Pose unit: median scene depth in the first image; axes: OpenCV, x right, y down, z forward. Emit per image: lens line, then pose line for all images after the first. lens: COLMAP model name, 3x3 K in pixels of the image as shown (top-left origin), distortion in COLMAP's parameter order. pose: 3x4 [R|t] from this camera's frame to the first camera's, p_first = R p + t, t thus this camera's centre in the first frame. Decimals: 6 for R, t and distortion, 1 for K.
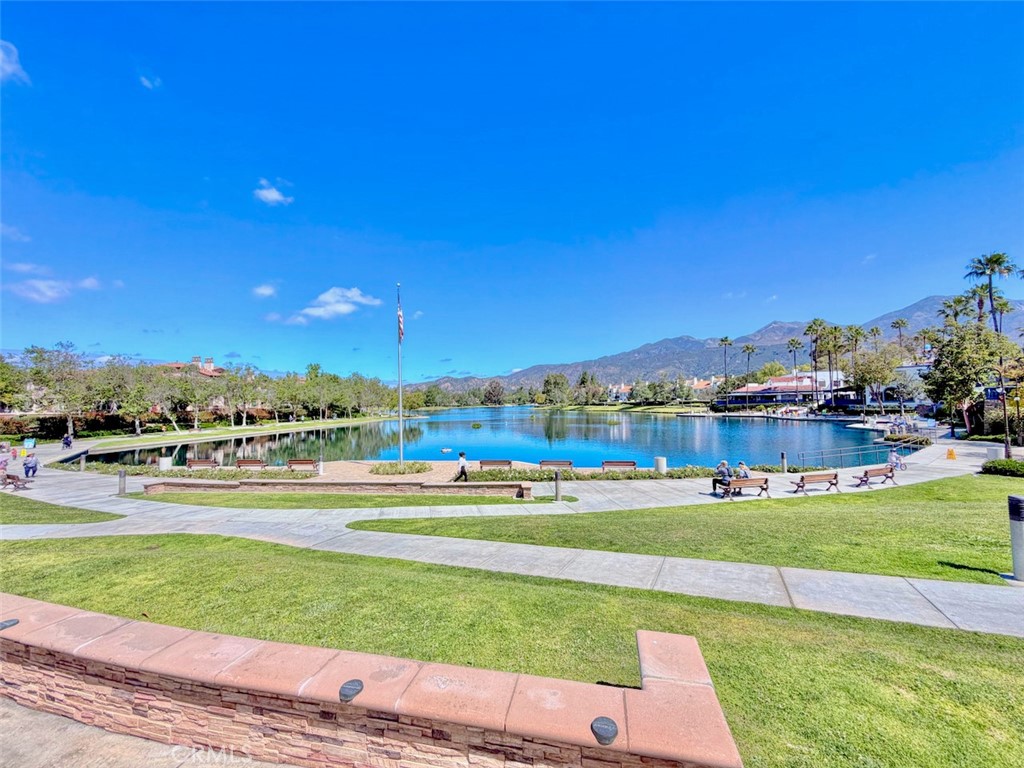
lens RADIAL K [[408.2, 0, 512.0], [0, 408.2, 384.0], [0, 0, 1]] dist [0.000806, -0.000176]
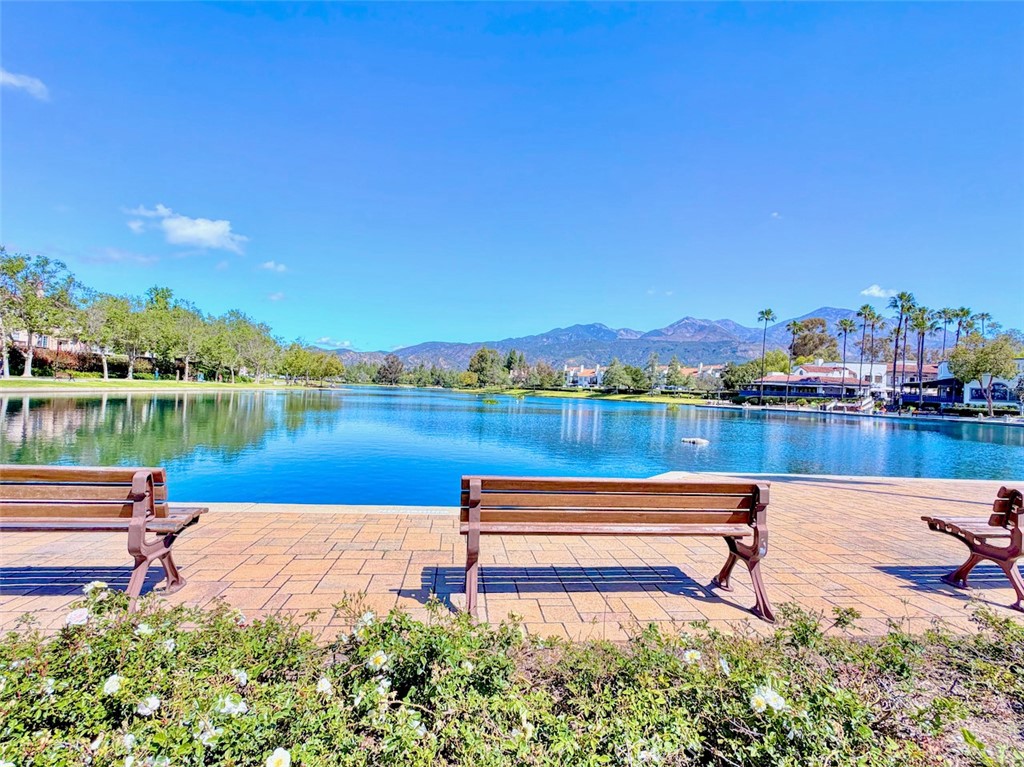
lens RADIAL K [[481.1, 0, 512.0], [0, 481.1, 383.5], [0, 0, 1]] dist [-0.000614, 0.000395]
pose [[0.969535, 0.064474, 0.236315, -0.208869], [-0.072686, 0.997011, 0.026196, 0.048709], [-0.233919, -0.042574, 0.971323, 0.274959]]
